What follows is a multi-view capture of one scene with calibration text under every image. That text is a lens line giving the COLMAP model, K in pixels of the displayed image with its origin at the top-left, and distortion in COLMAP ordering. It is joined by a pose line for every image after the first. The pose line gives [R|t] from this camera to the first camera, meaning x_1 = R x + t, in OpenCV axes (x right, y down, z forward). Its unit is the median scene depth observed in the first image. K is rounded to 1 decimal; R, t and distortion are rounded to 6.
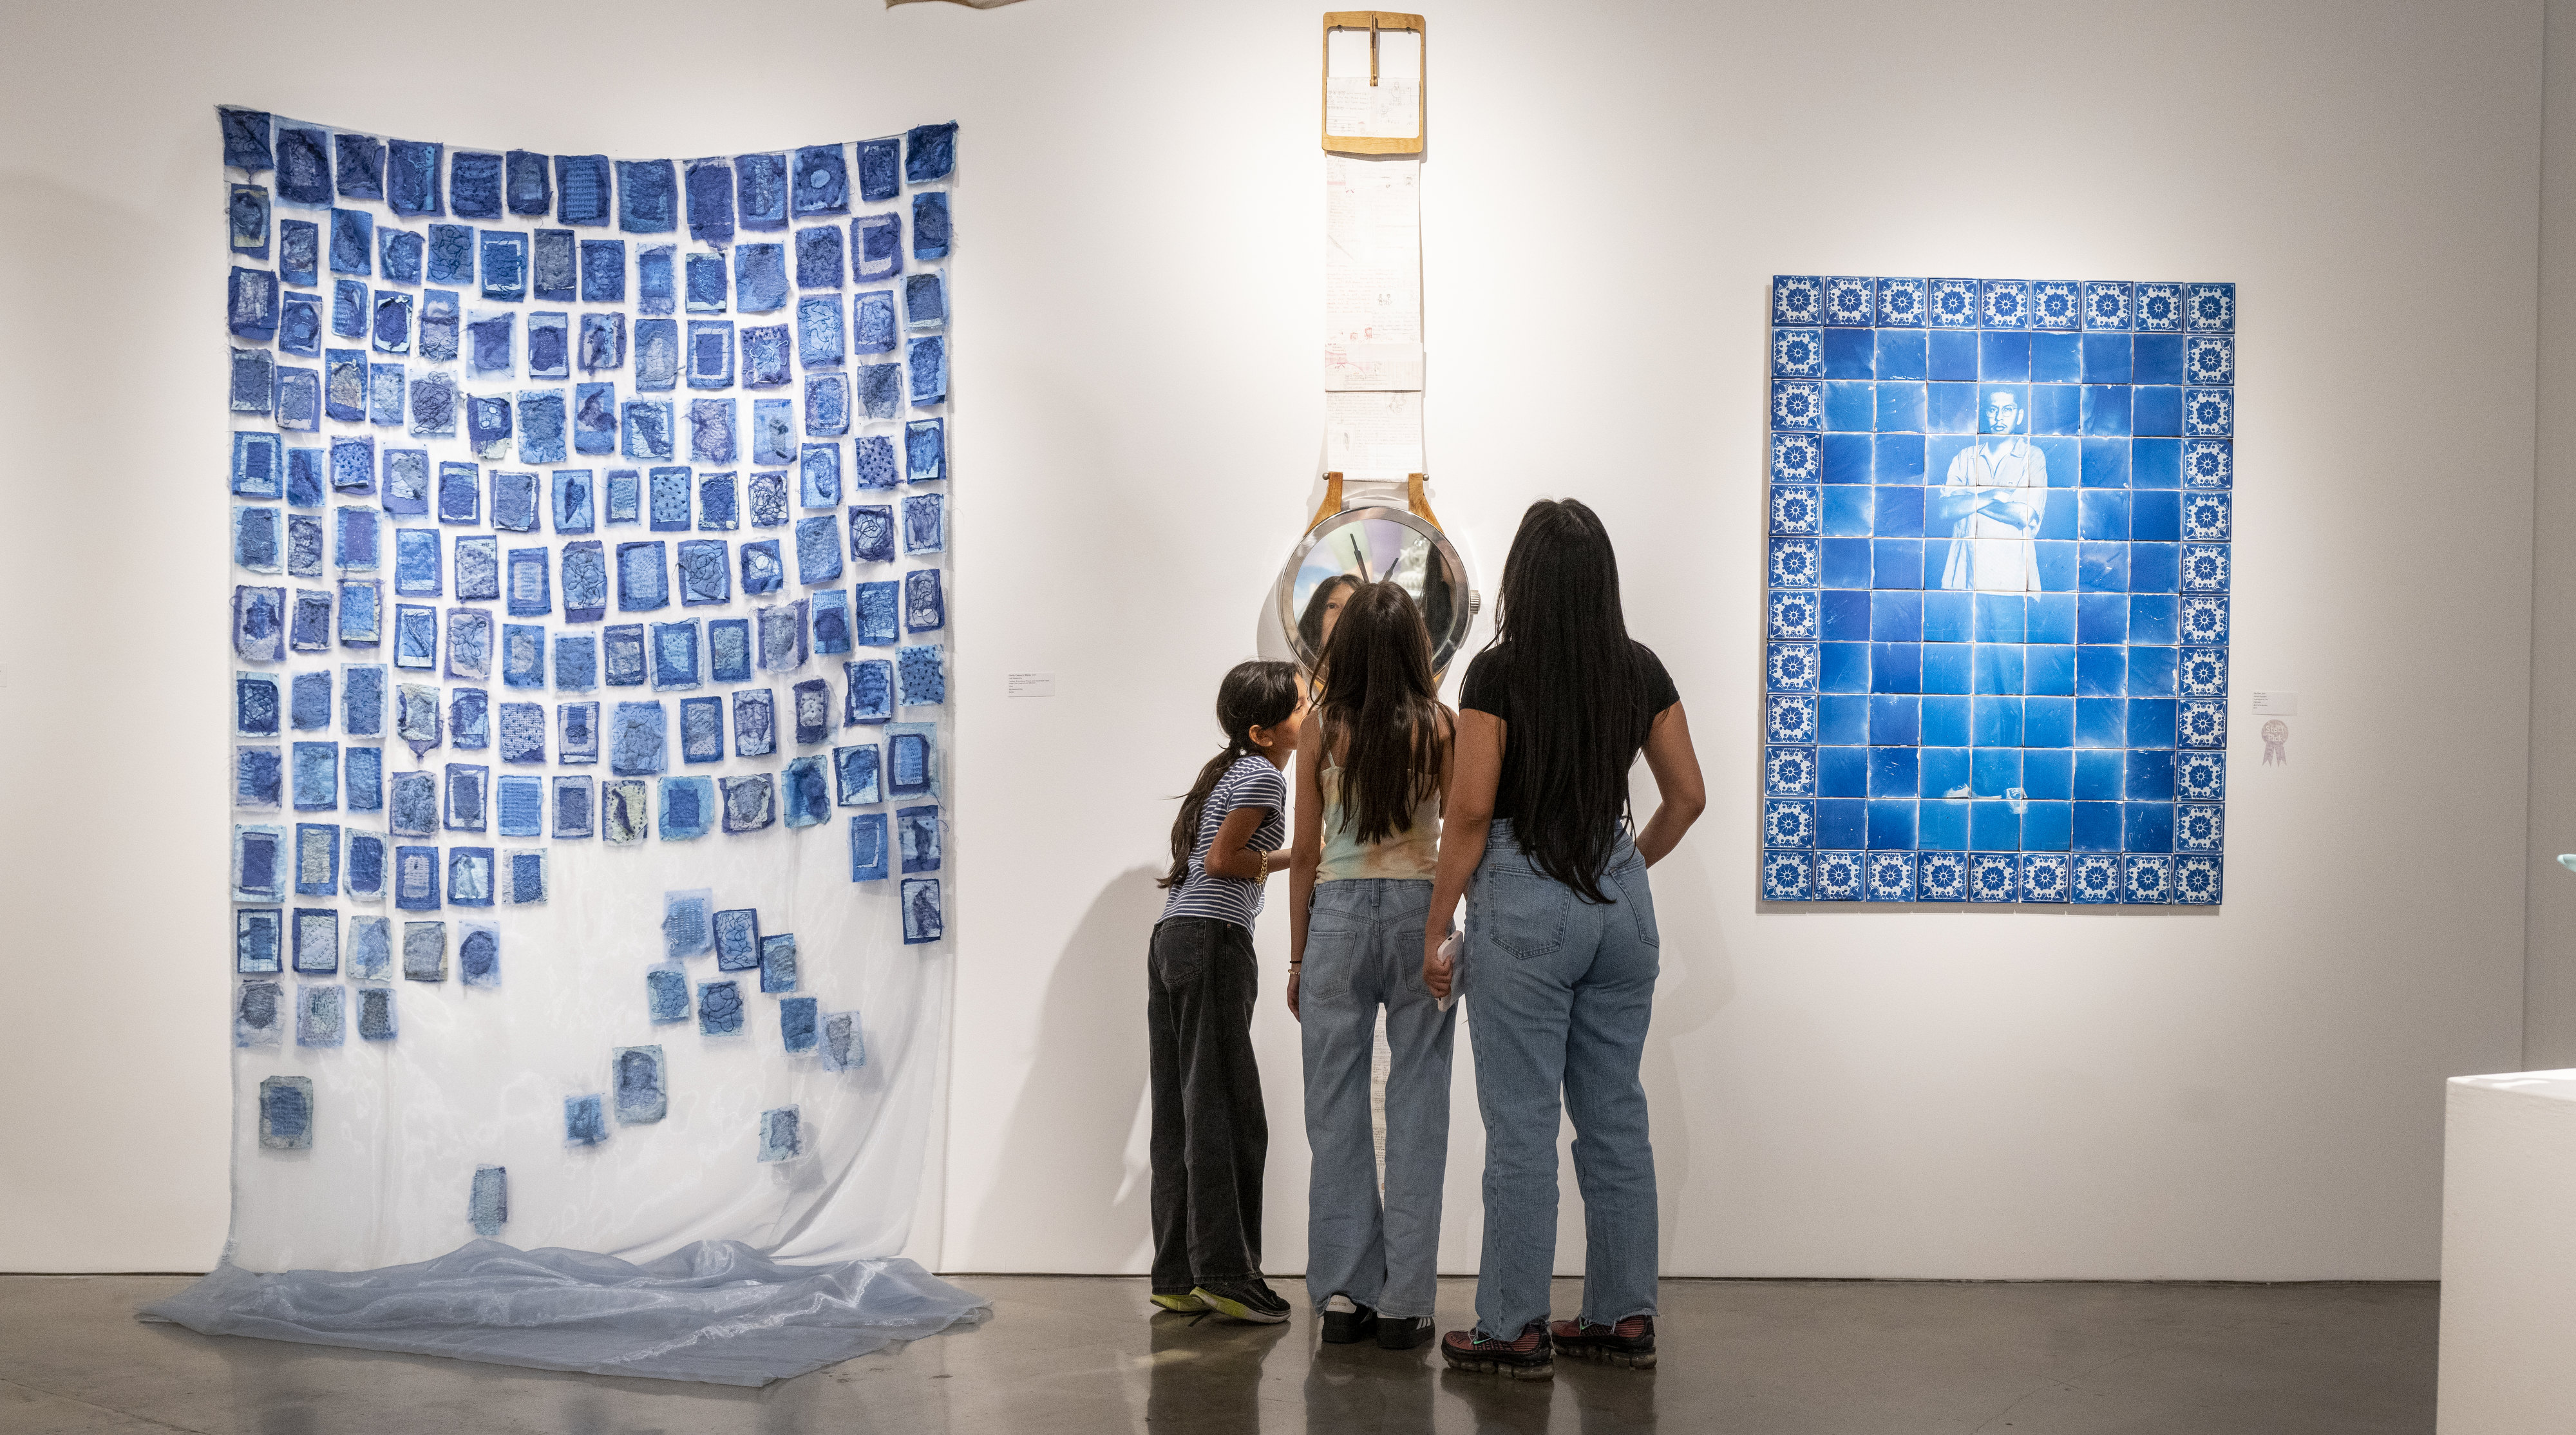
lens RADIAL K [[3577.3, 0, 1288.0], [0, 3577.3, 717.5], [0, 0, 1]] dist [0.004049, 0.017653]
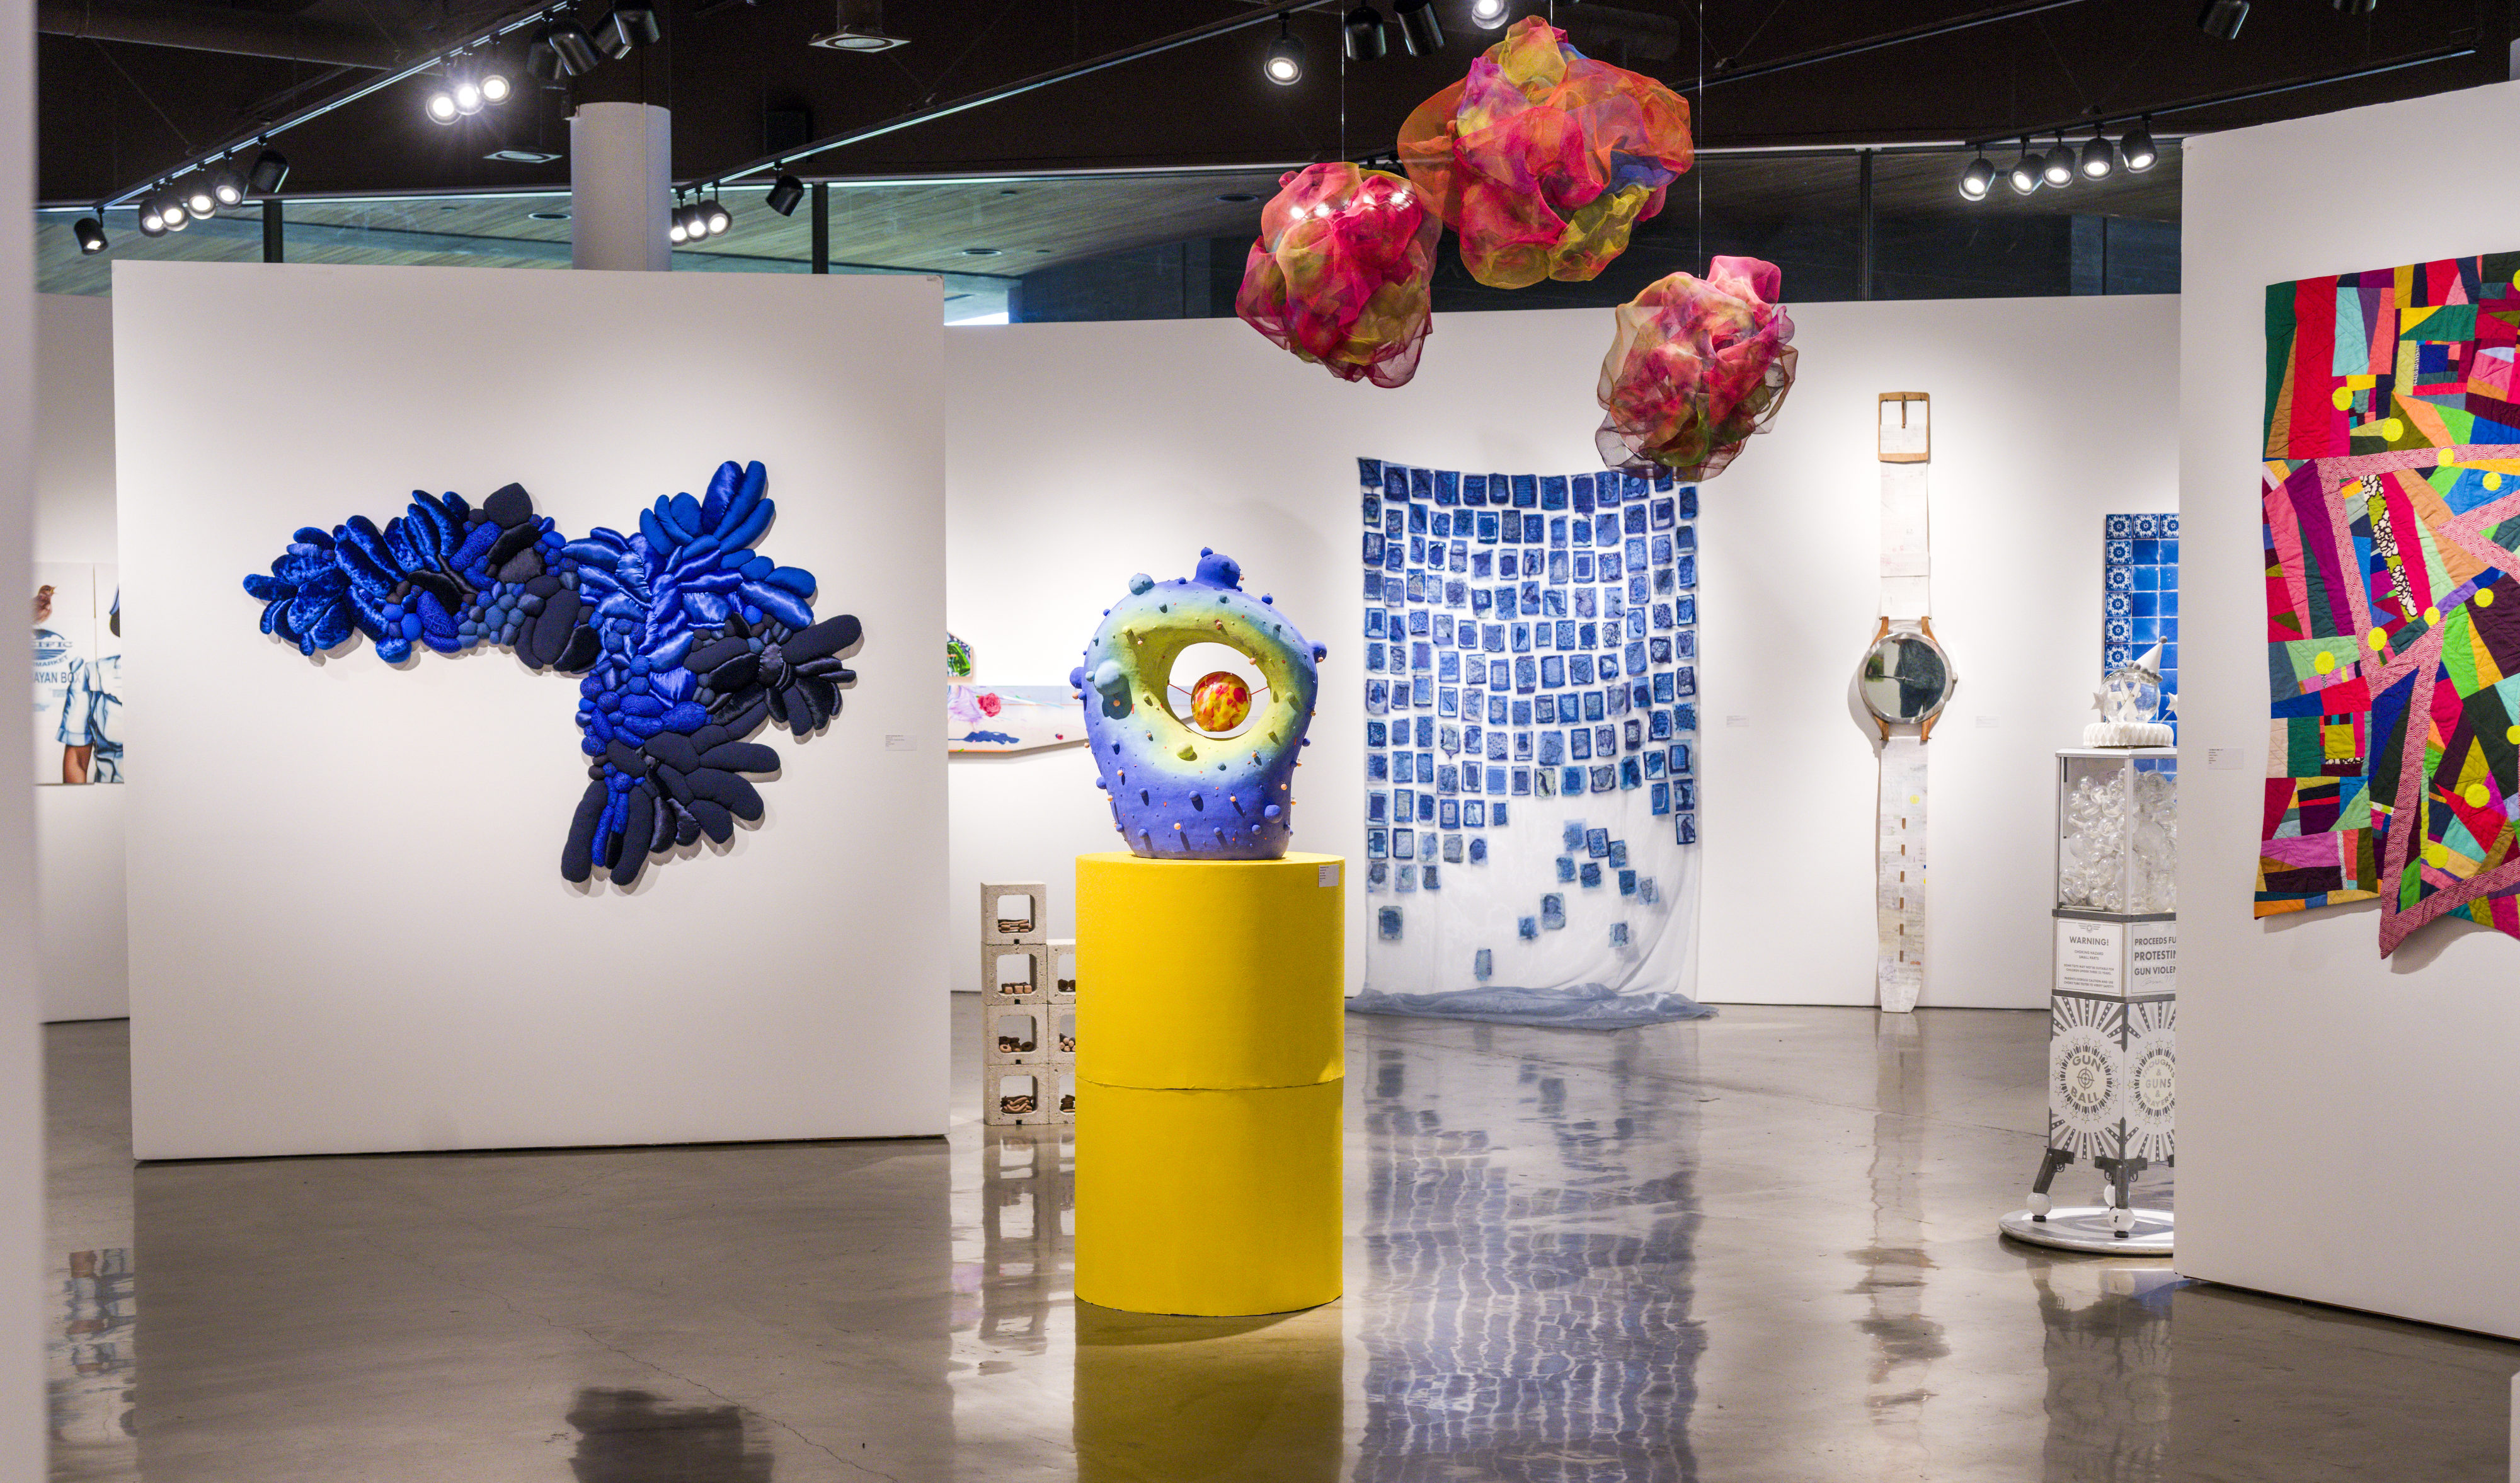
lens RADIAL K [[3080.9, 0, 1260.0], [0, 3080.9, 741.5], [0, 0, 1]] dist [0.016542, 0.002272]
pose [[0.965312, -0.009583, -0.260922, 0.128589], [0.002234, 0.999593, -0.028448, 0.053511], [0.261088, 0.026879, 0.964941, -0.808713]]
